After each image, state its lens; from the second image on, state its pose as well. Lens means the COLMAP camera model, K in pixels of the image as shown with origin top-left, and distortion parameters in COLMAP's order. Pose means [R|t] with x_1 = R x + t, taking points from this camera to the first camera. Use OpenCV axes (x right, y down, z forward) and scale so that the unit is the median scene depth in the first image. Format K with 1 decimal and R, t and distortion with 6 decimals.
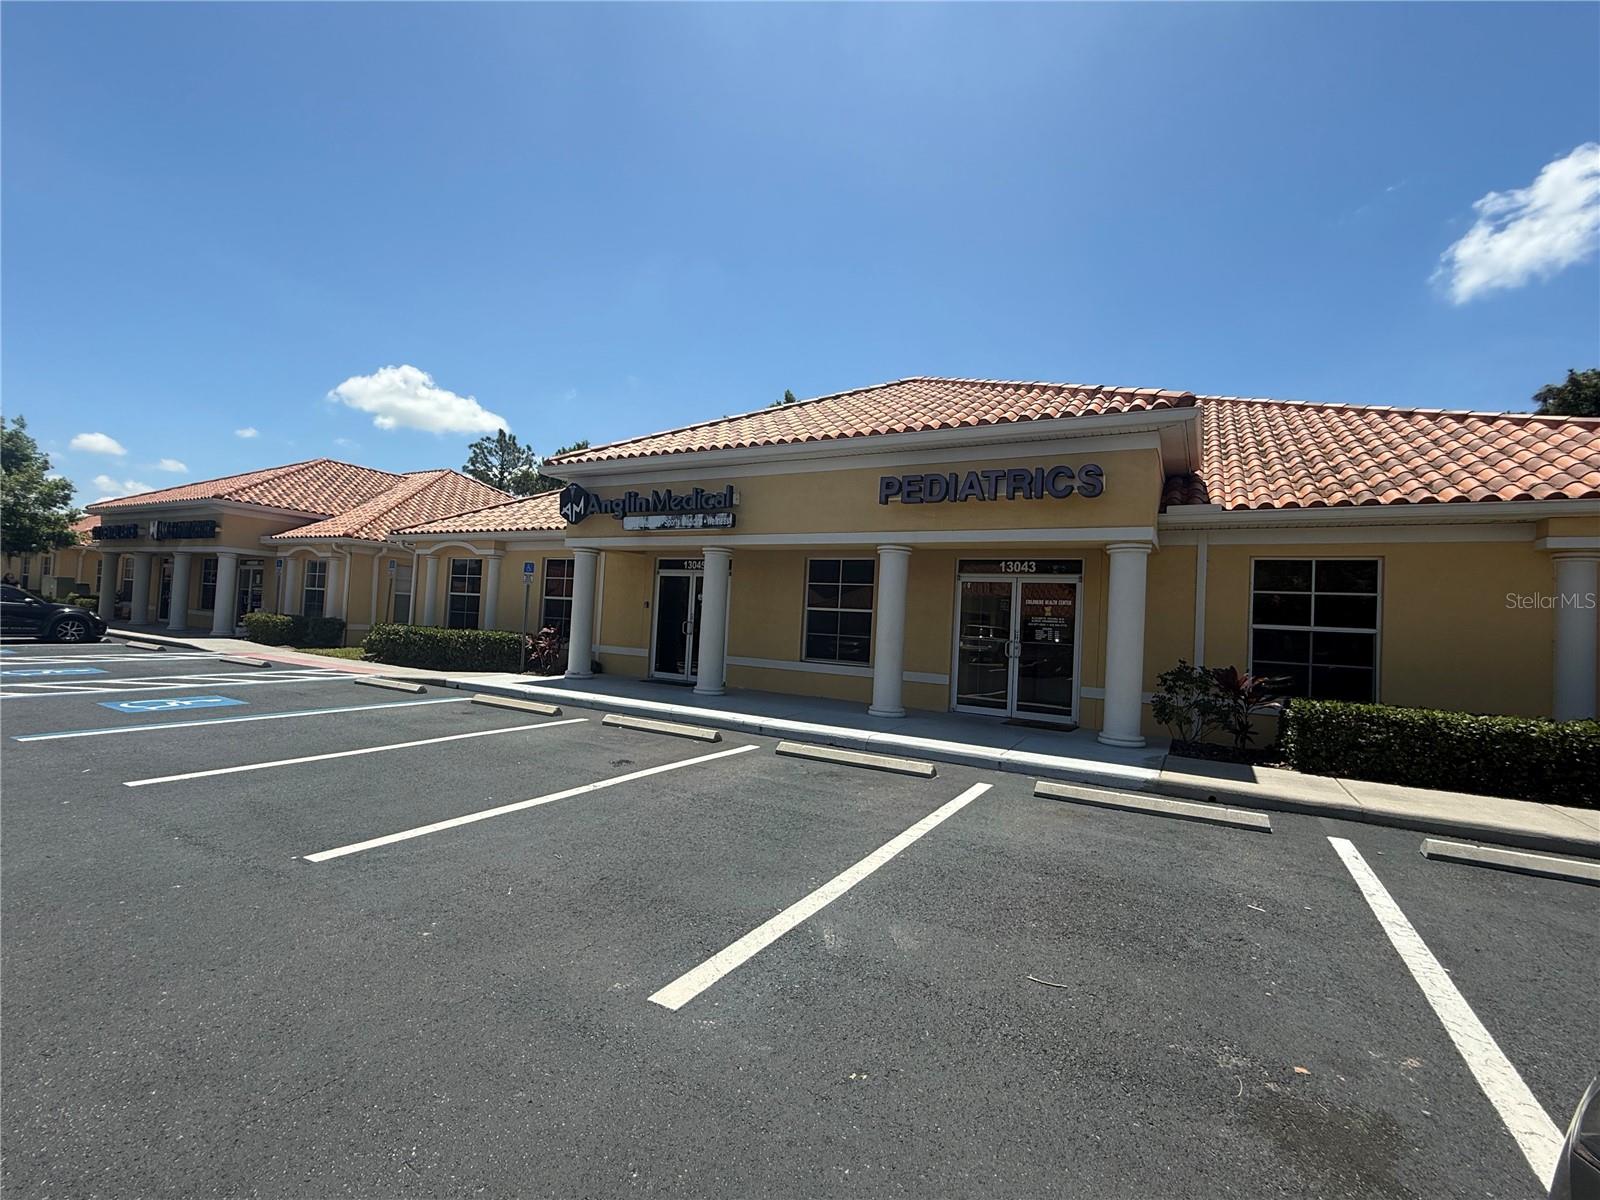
lens RADIAL K [[701.1, 0, 794.5], [0, 701.1, 595.3], [0, 0, 1]] dist [0.000539, -0.000045]
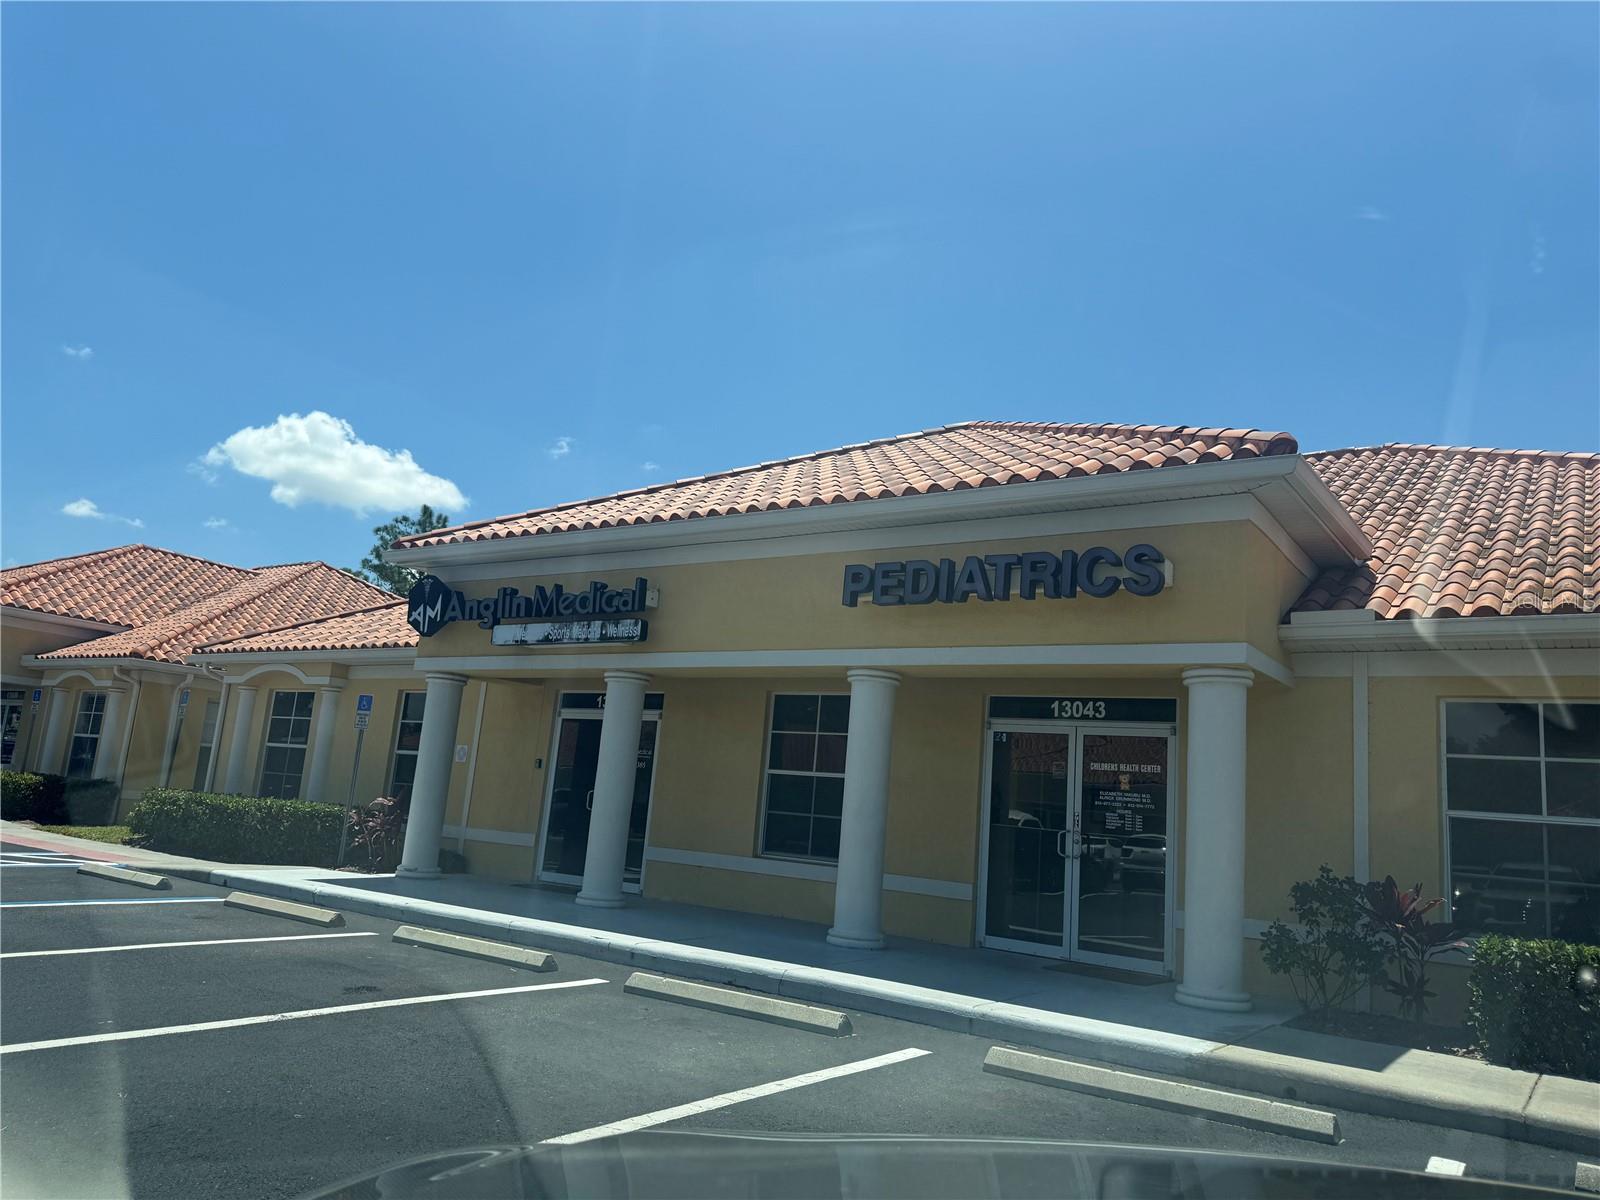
lens RADIAL K [[1122.0, 0, 800.0], [0, 1122.0, 600.0], [0, 0, 1]] dist [0.119126, -0.183653]
pose [[0.995415, 0.010090, -0.095121, 0.152277], [-0.024500, 0.988142, -0.151575, 0.020266], [0.092464, 0.153211, 0.983858, -0.028298]]
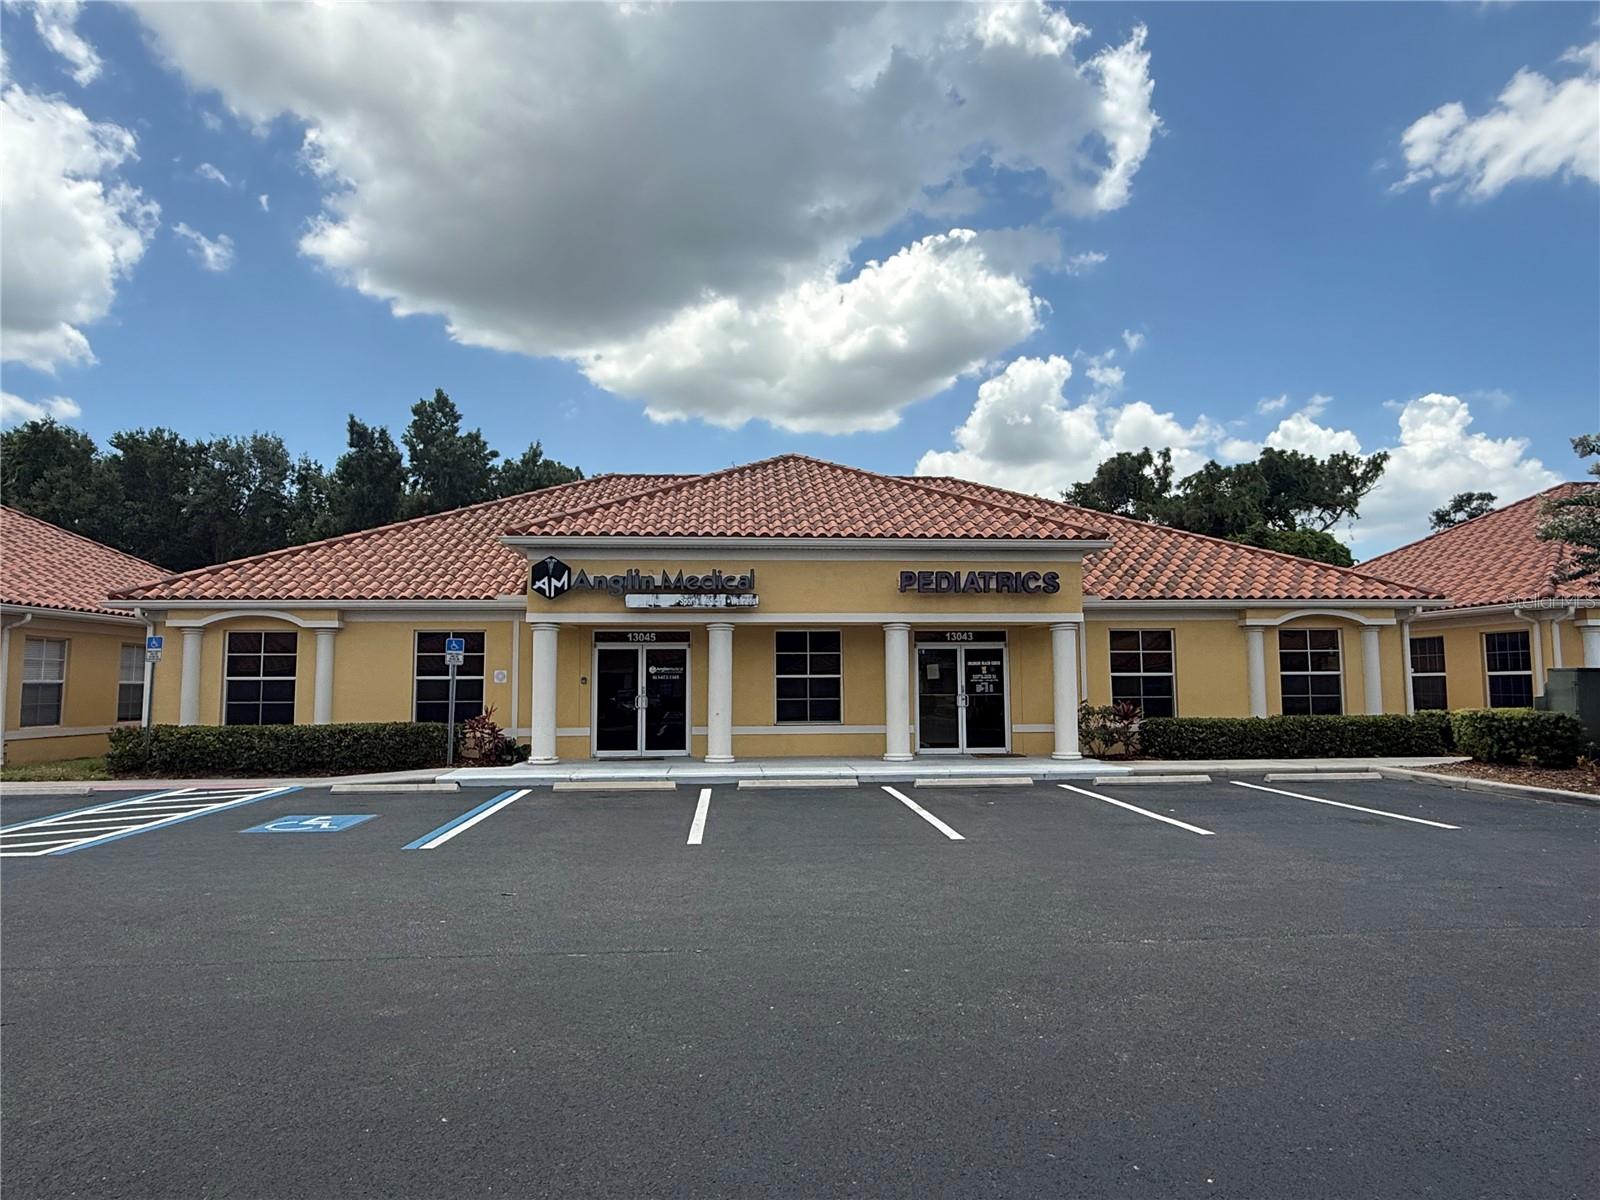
lens RADIAL K [[959.6, 0, 800.0], [0, 959.6, 600.0], [0, 0, 1]] dist [0.001061, 0.000971]
pose [[0.827978, -0.009319, 0.560684, -0.841584], [0.027751, 0.999318, -0.024372, -0.066760], [-0.560074, 0.035739, 0.827671, -0.277997]]
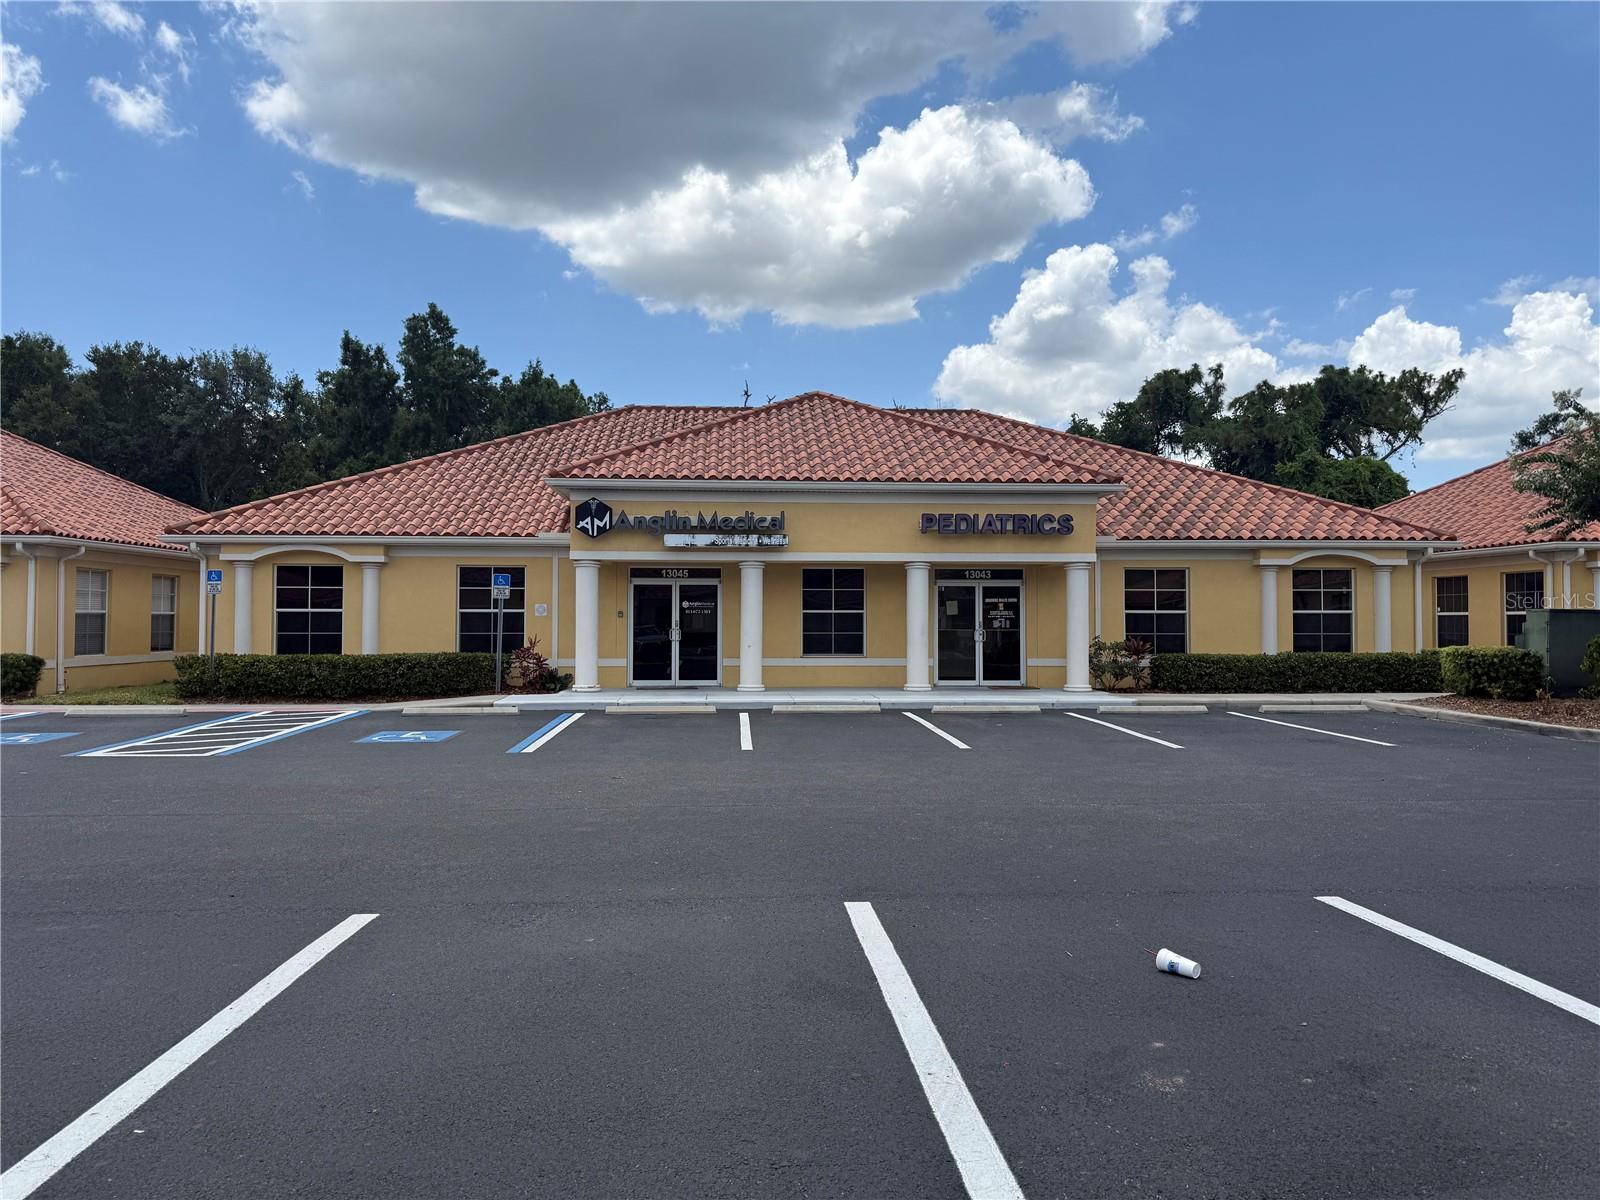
lens RADIAL K [[1122.0, 0, 800.0], [0, 1122.0, 600.0], [0, 0, 1]] dist [0.119126, -0.183653]
pose [[0.830824, -0.043566, 0.554828, -1.071370], [0.021356, 0.998693, 0.046439, -0.090778], [-0.556126, -0.026734, 0.830668, -0.557195]]
